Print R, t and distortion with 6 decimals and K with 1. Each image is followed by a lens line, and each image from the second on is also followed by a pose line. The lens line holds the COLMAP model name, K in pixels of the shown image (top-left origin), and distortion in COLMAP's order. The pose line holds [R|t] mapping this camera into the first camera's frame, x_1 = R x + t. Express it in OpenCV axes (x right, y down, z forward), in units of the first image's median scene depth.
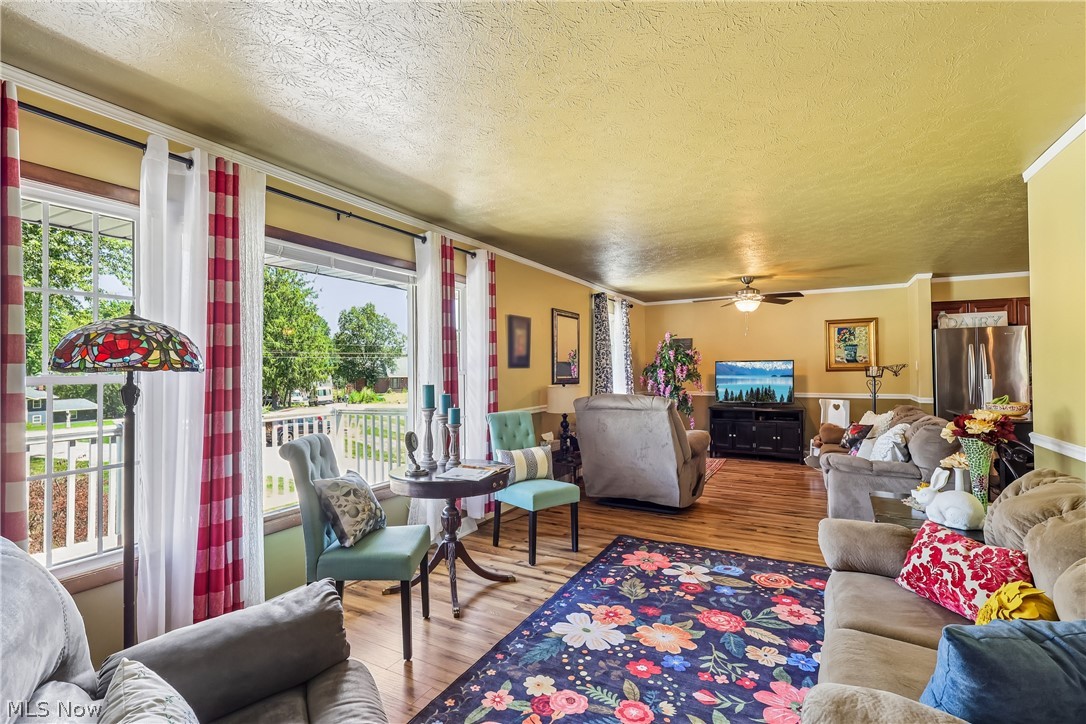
lens RADIAL K [[508.3, 0, 537.9], [0, 508.3, 361.5], [0, 0, 1]] dist [-0.000768, 0.000133]
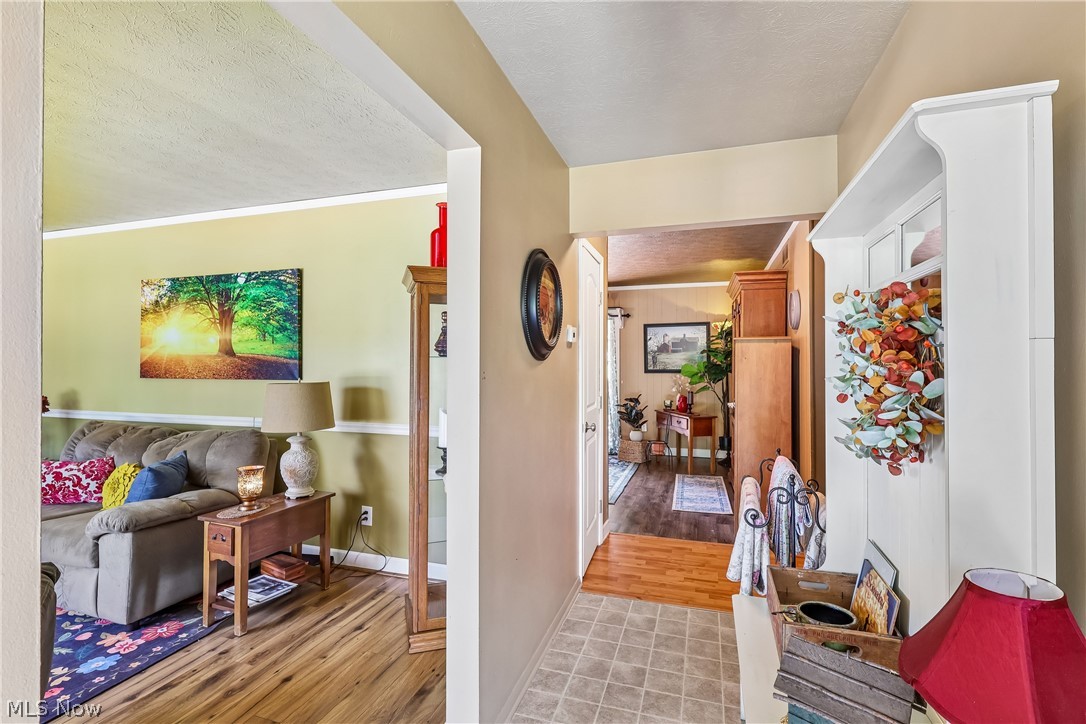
lens RADIAL K [[508.3, 0, 537.9], [0, 508.3, 361.5], [0, 0, 1]] dist [-0.000768, 0.000133]
pose [[-0.184075, 0.011728, 0.982842, -0.854957], [-0.016249, 0.999756, -0.014973, -0.000616], [-0.982778, -0.018726, -0.183840, -0.186003]]
